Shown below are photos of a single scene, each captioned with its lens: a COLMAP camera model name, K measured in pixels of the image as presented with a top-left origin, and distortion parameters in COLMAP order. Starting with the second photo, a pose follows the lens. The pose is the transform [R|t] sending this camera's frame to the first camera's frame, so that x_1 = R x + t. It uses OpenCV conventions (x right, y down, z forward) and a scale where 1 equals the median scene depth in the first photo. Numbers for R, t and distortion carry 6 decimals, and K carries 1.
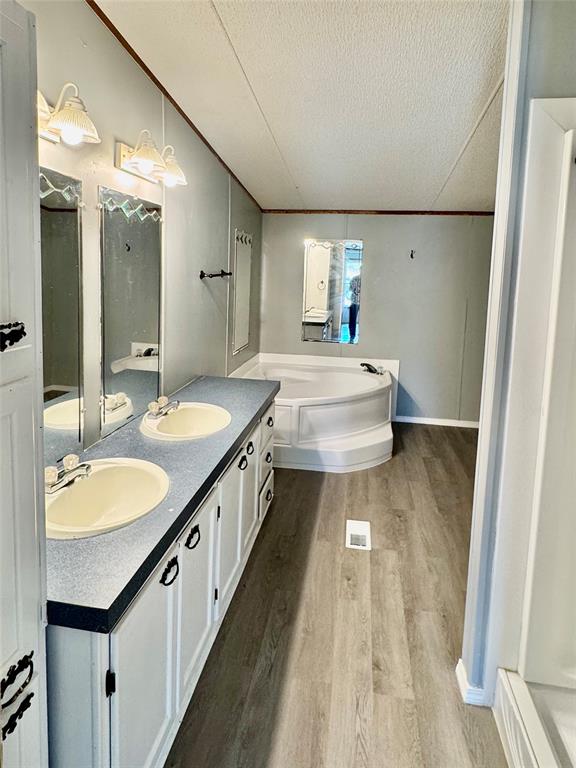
lens RADIAL K [[472.7, 0, 287.7], [0, 472.7, 381.4], [0, 0, 1]] dist [-0.003144, -0.000123]
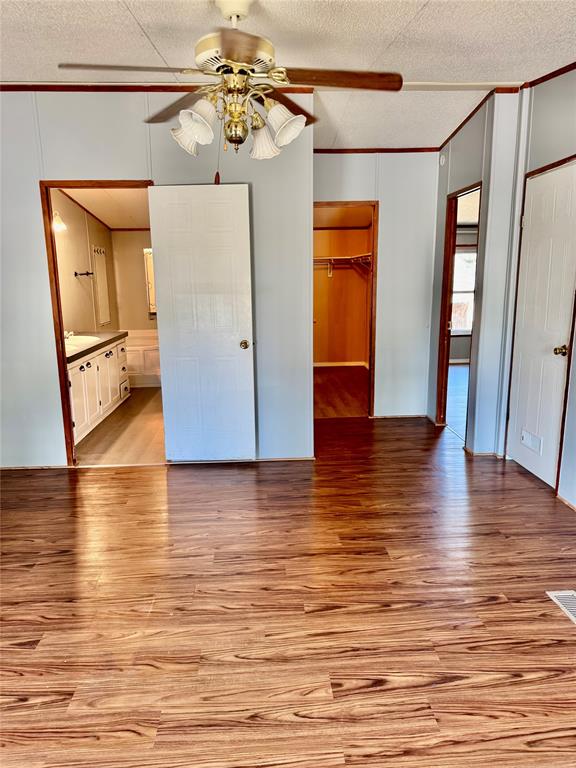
lens RADIAL K [[544.1, 0, 286.2], [0, 544.1, 386.8], [0, 0, 1]] dist [0.013864, 0.002564]
pose [[0.973839, -0.099738, 0.204183, 0.108104], [0.104302, 0.994477, -0.011686, 0.256028], [-0.201890, 0.032677, 0.978863, -0.976707]]
